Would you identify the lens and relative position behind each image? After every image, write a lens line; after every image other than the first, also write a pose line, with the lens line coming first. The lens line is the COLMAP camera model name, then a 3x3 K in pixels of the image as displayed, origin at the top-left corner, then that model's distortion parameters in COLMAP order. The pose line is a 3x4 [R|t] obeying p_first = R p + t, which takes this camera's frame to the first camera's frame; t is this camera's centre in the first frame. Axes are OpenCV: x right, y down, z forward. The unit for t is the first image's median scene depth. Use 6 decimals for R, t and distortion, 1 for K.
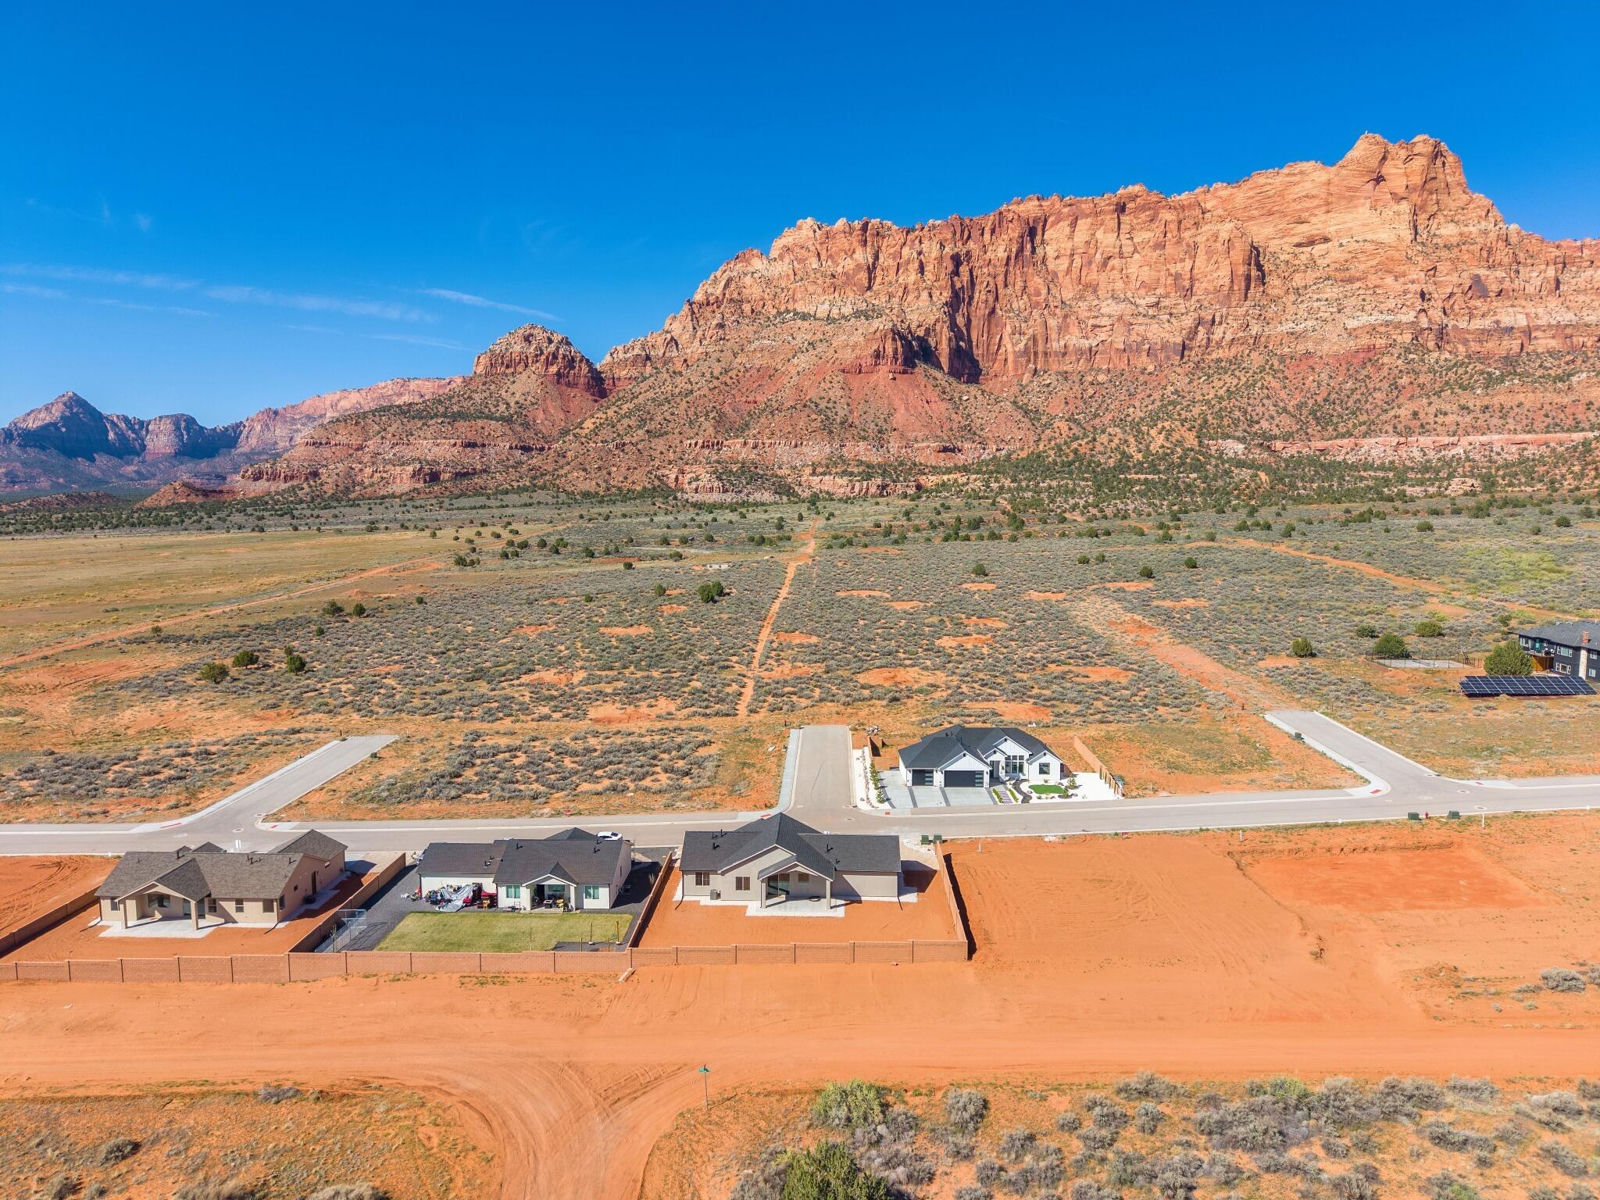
lens RADIAL K [[1067.3, 0, 798.8], [0, 1067.3, 607.3], [0, 0, 1]] dist [0.025112, -0.023130]
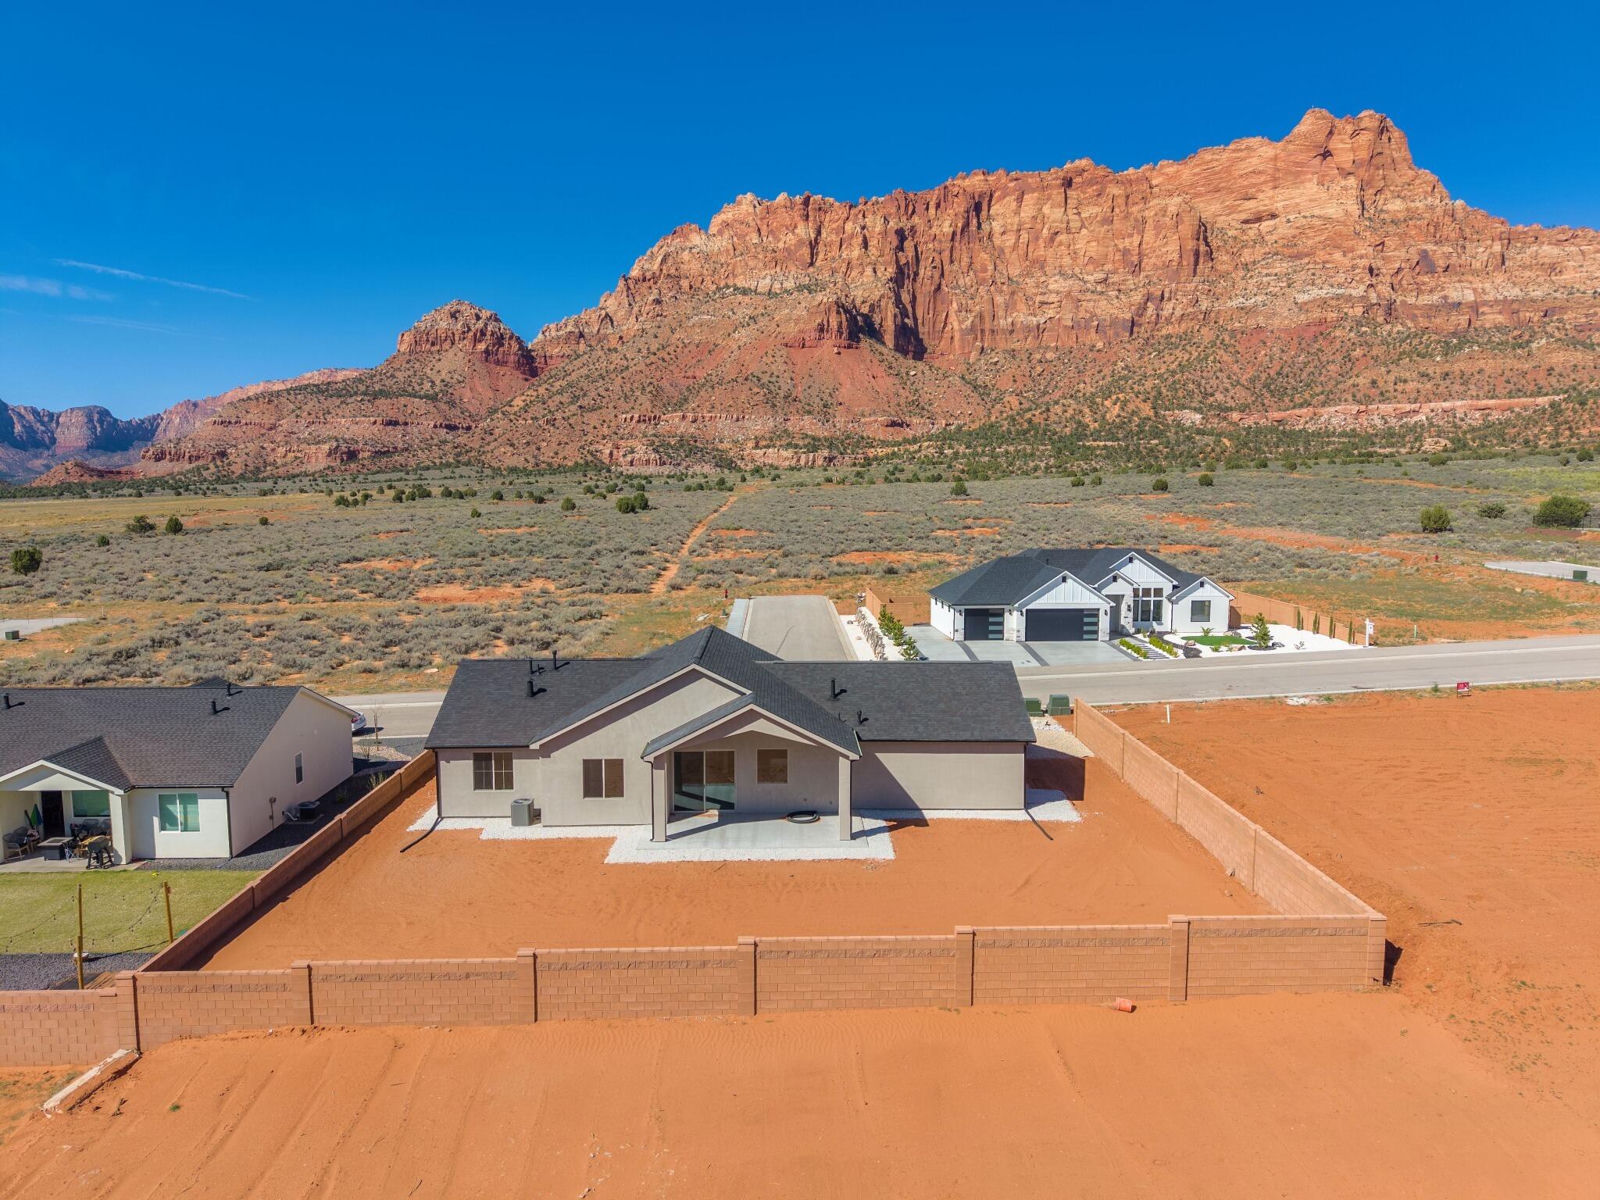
lens RADIAL K [[1067.3, 0, 798.5], [0, 1067.3, 604.8], [0, 0, 1]] dist [0.025112, -0.023130]
pose [[0.998537, -0.007906, 0.053495, -0.000356], [0.007936, 0.999968, -0.000345, 0.012465], [-0.053491, 0.000769, 0.998568, 0.039617]]
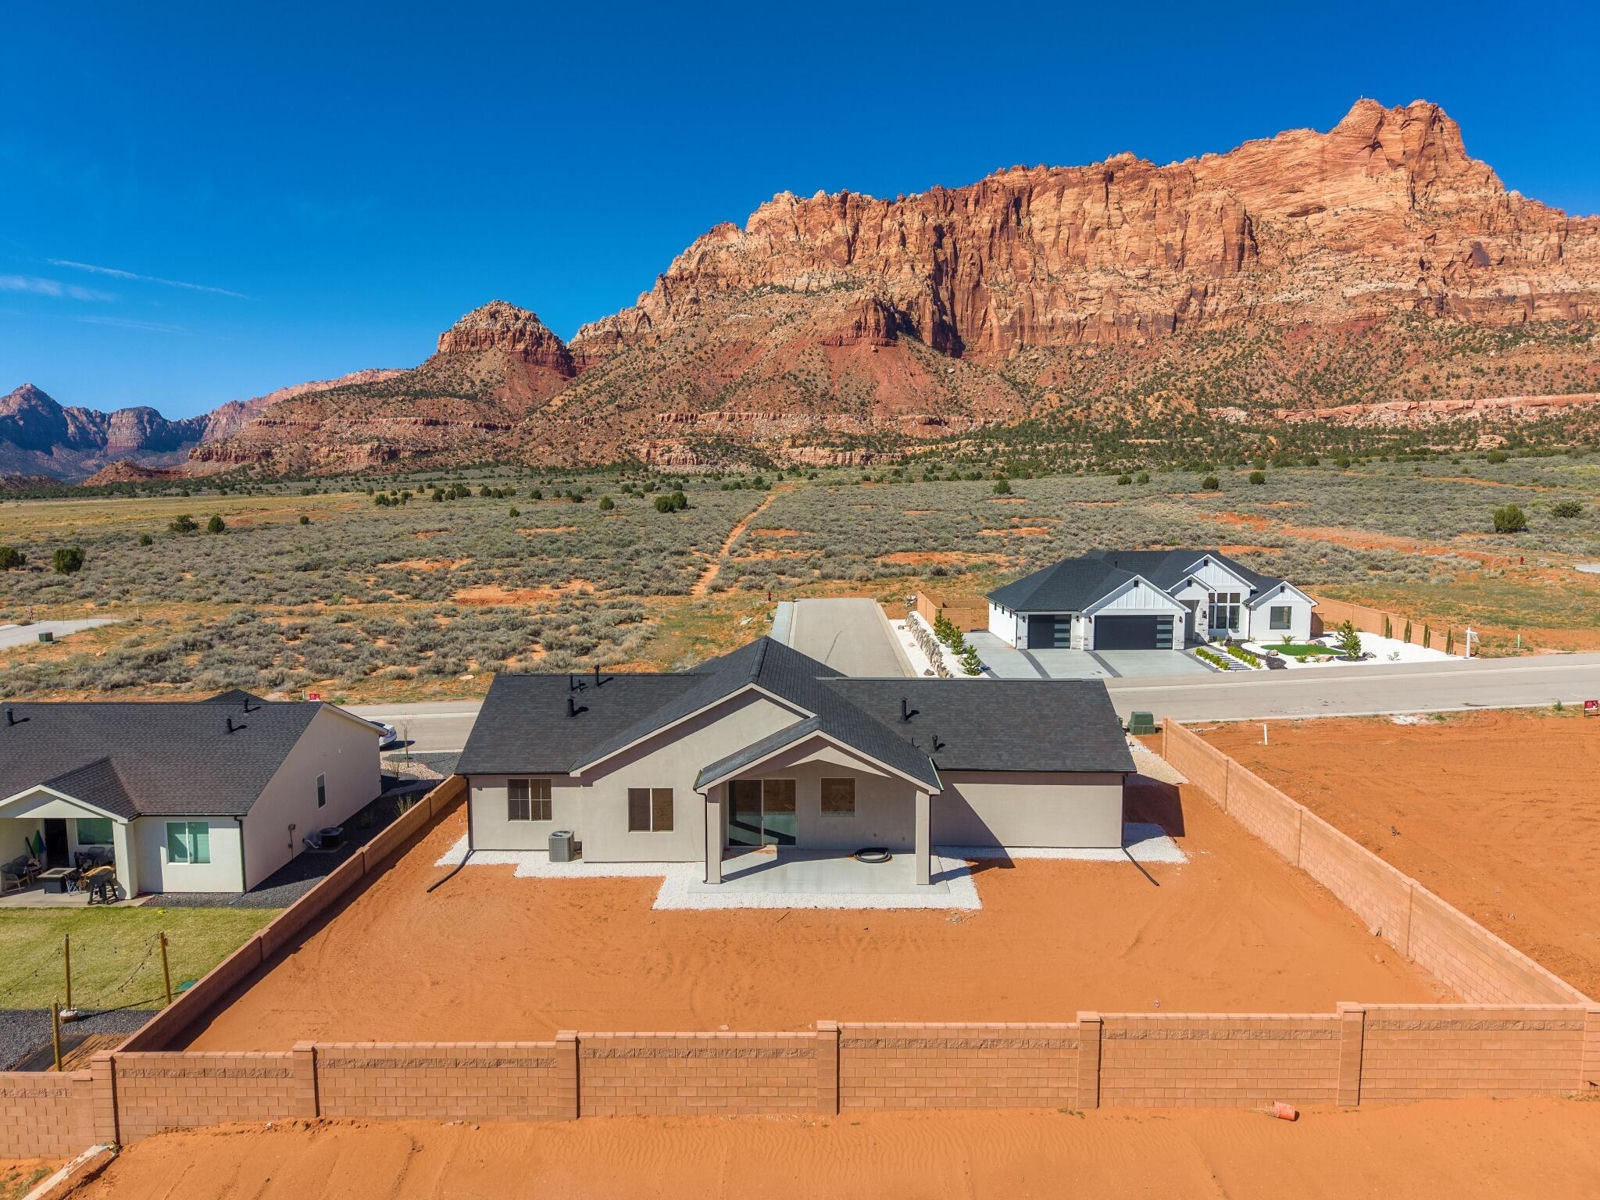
lens RADIAL K [[1067.3, 0, 798.8], [0, 1067.3, 607.6], [0, 0, 1]] dist [0.025112, -0.023130]
pose [[0.999780, -0.005237, 0.020330, -0.000873], [0.005176, 0.999982, 0.003023, 0.012209], [-0.020346, -0.002917, 0.999789, 0.042026]]
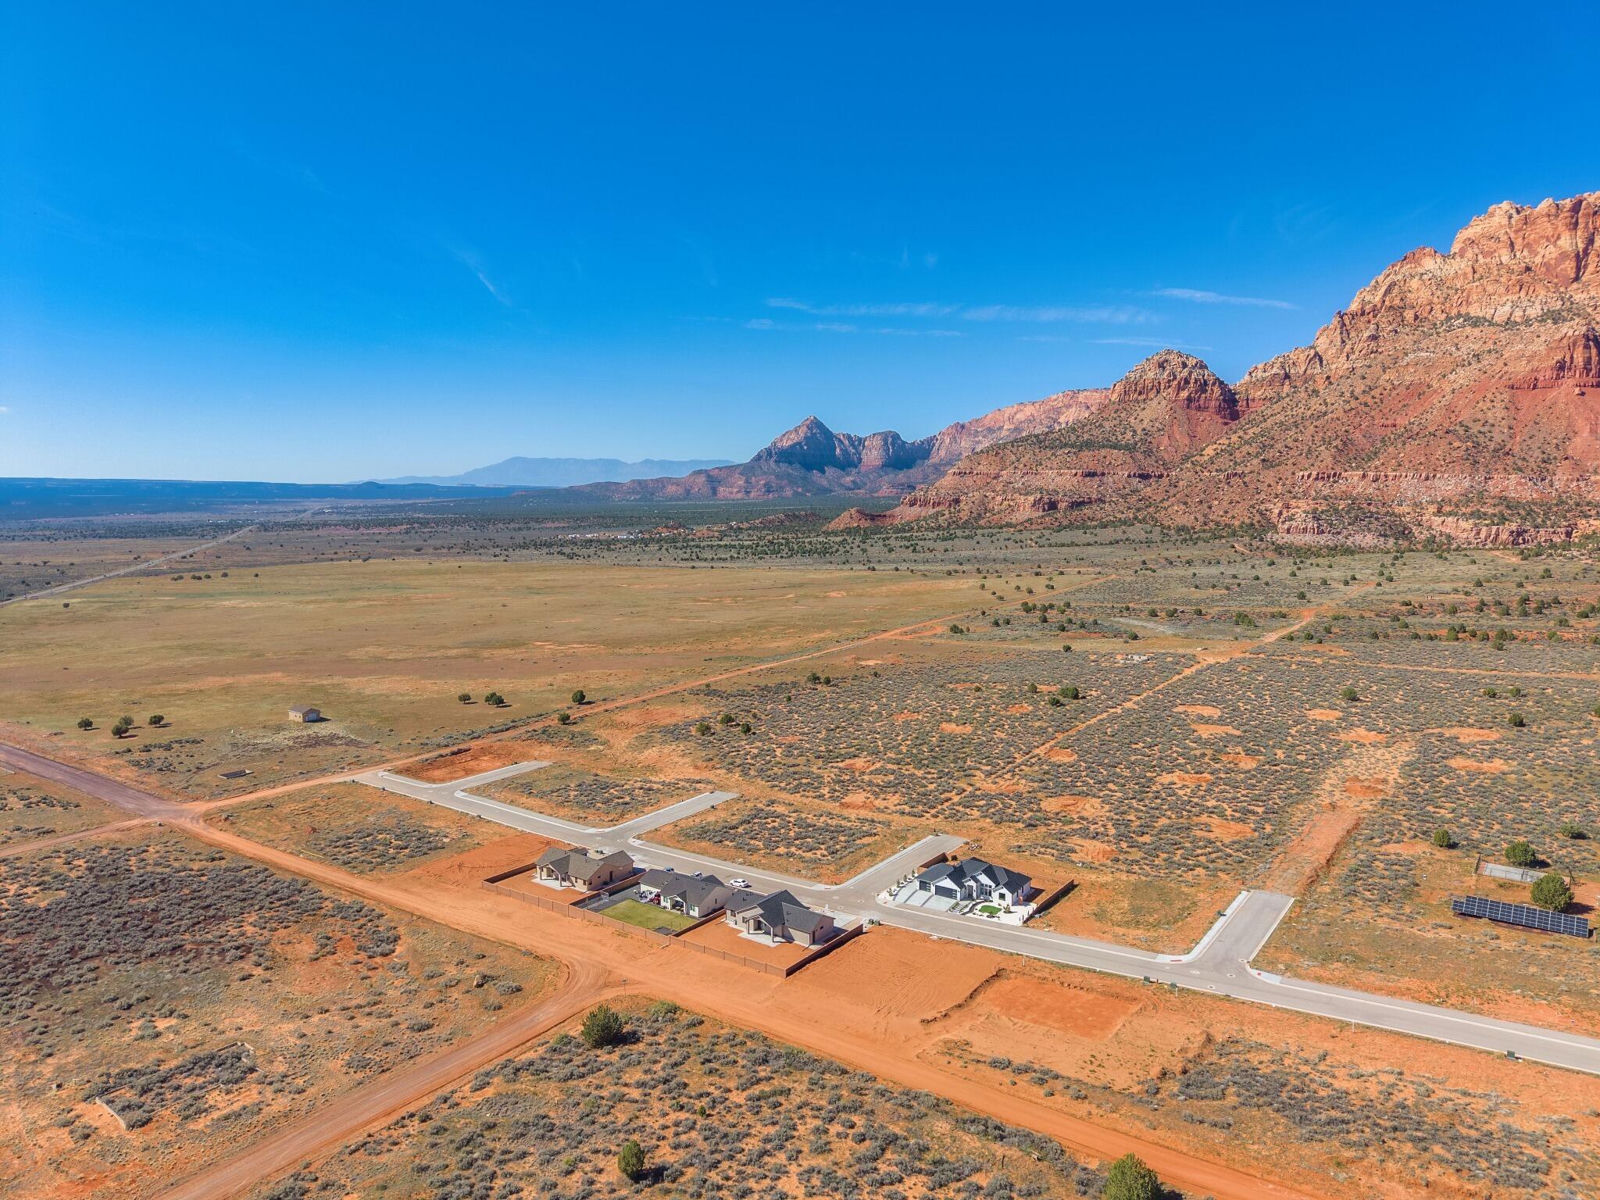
lens RADIAL K [[1067.3, 0, 792.9], [0, 1067.3, 599.2], [0, 0, 1]] dist [0.025112, -0.023130]
pose [[0.817157, 0.058596, -0.573429, 0.073093], [-0.062152, 0.997977, 0.013410, -0.024632], [0.573054, 0.024682, 0.819146, -0.041262]]
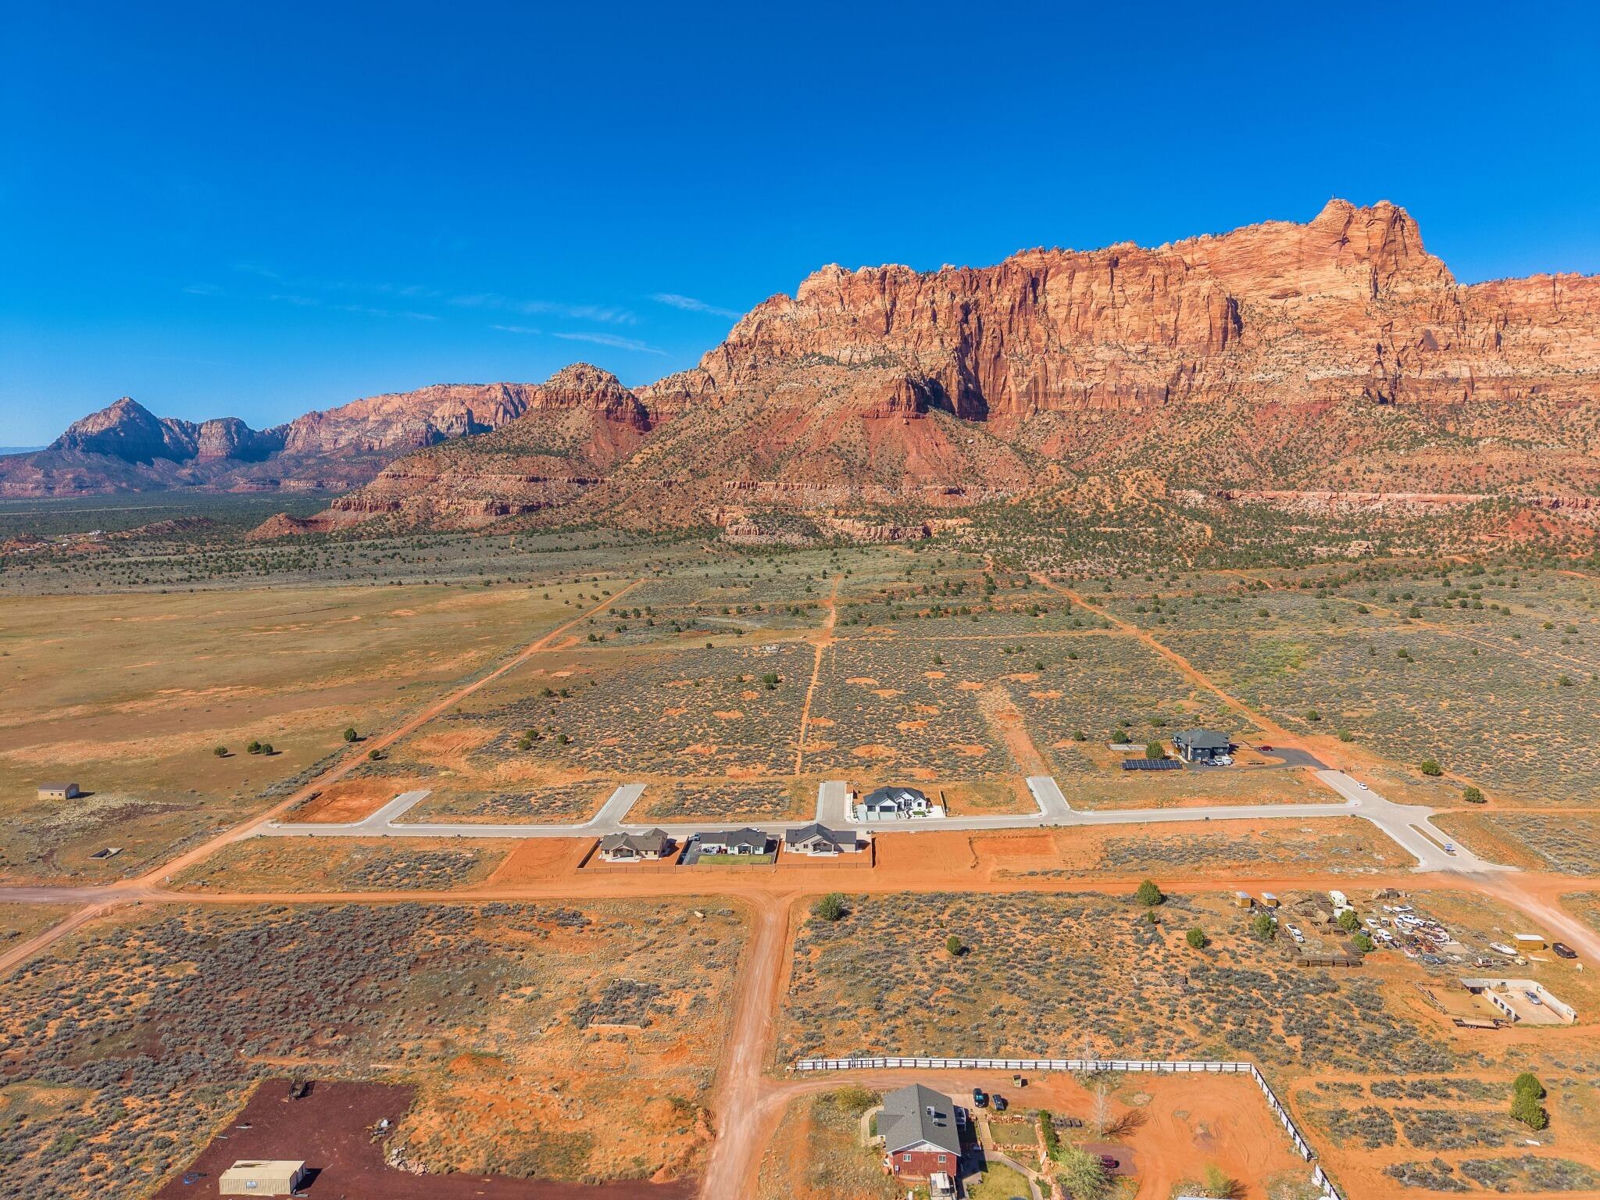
lens RADIAL K [[1067.3, 0, 798.2], [0, 1067.3, 607.9], [0, 0, 1]] dist [0.025112, -0.023130]
pose [[0.999720, 0.000389, -0.023660, -0.000060], [-0.000129, 0.999939, 0.011005, -0.029638], [0.023663, -0.010999, 0.999659, -0.132268]]
